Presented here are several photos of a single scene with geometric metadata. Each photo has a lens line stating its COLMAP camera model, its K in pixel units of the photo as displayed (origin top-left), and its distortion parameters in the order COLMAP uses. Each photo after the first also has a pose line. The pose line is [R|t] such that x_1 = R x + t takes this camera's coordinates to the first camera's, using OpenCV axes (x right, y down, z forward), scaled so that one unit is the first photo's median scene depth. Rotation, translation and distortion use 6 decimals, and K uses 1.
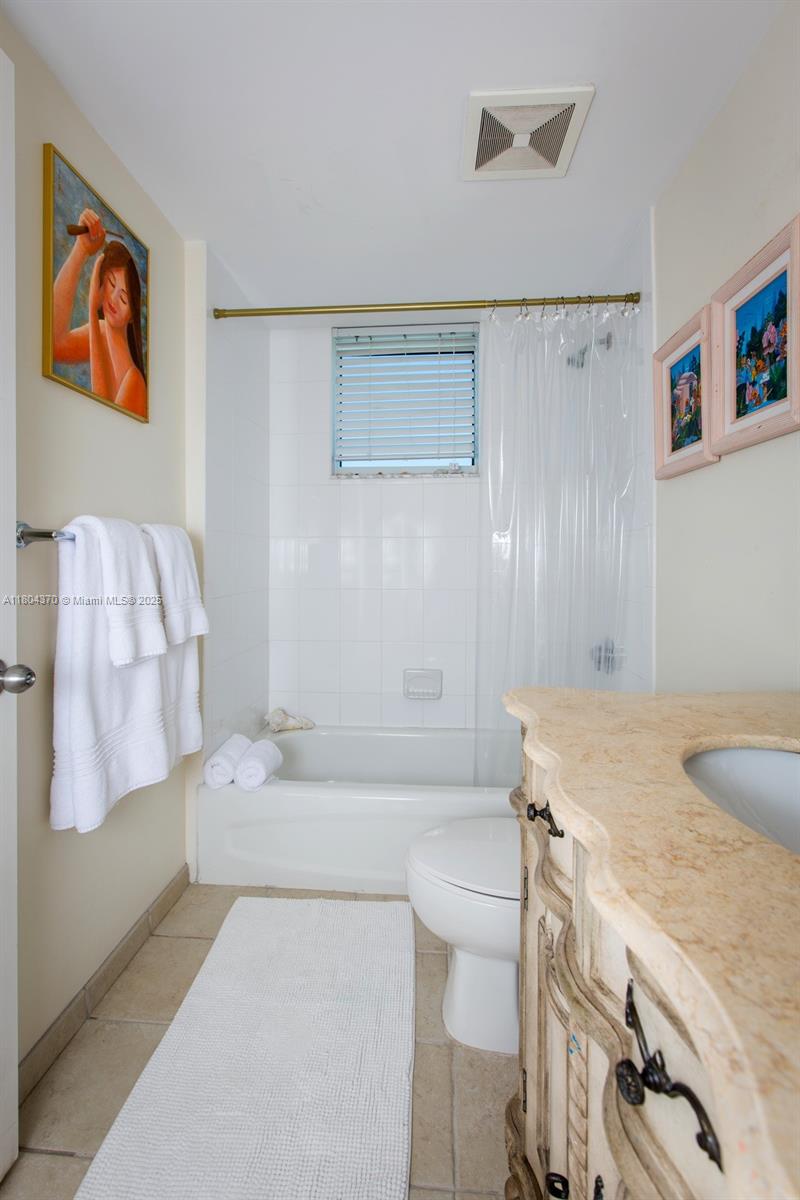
lens RADIAL K [[556.0, 0, 380.8], [0, 556.0, 560.8], [0, 0, 1]] dist [0.001060, -0.000071]
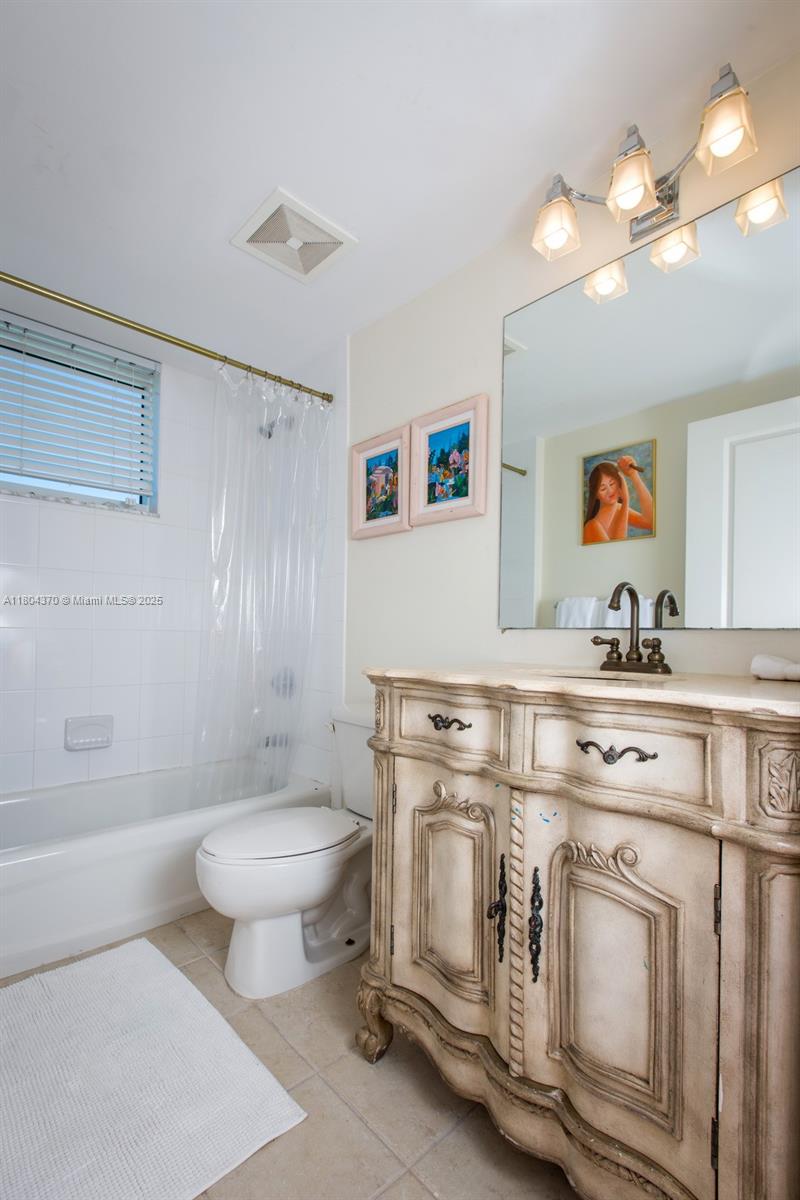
lens RADIAL K [[549.5, 0, 416.1], [0, 549.5, 626.0], [0, 0, 1]] dist [-0.000031, -0.000646]
pose [[0.656228, 0.021542, 0.754255, -0.460616], [-0.013253, 0.999767, -0.017023, 0.096617], [-0.754446, 0.001175, 0.656361, 0.014280]]
